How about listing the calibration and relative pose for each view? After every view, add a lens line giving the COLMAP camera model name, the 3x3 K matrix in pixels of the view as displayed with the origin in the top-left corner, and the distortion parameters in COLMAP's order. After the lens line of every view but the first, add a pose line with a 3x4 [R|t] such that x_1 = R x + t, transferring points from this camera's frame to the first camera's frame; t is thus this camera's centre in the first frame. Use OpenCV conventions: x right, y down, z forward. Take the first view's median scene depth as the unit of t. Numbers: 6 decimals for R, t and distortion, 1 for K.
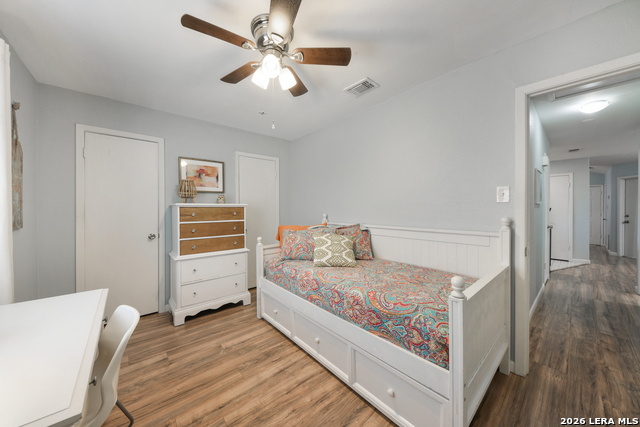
lens RADIAL K [[225.4, 0, 319.9], [0, 225.4, 211.0], [0, 0, 1]] dist [0.002980, -0.000073]
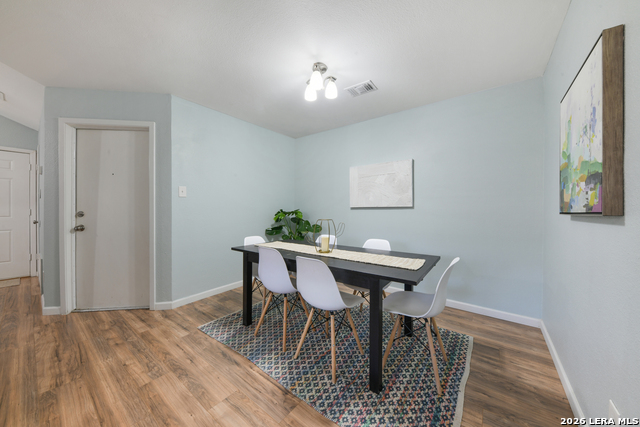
lens RADIAL K [[225.4, 0, 320.2], [0, 225.4, 210.4], [0, 0, 1]] dist [0.002980, -0.000073]
pose [[-0.206494, -0.002595, 0.978445, 0.830222], [0.003353, 0.999989, 0.003359, 0.014369], [-0.978442, 0.003974, -0.206483, 0.634366]]
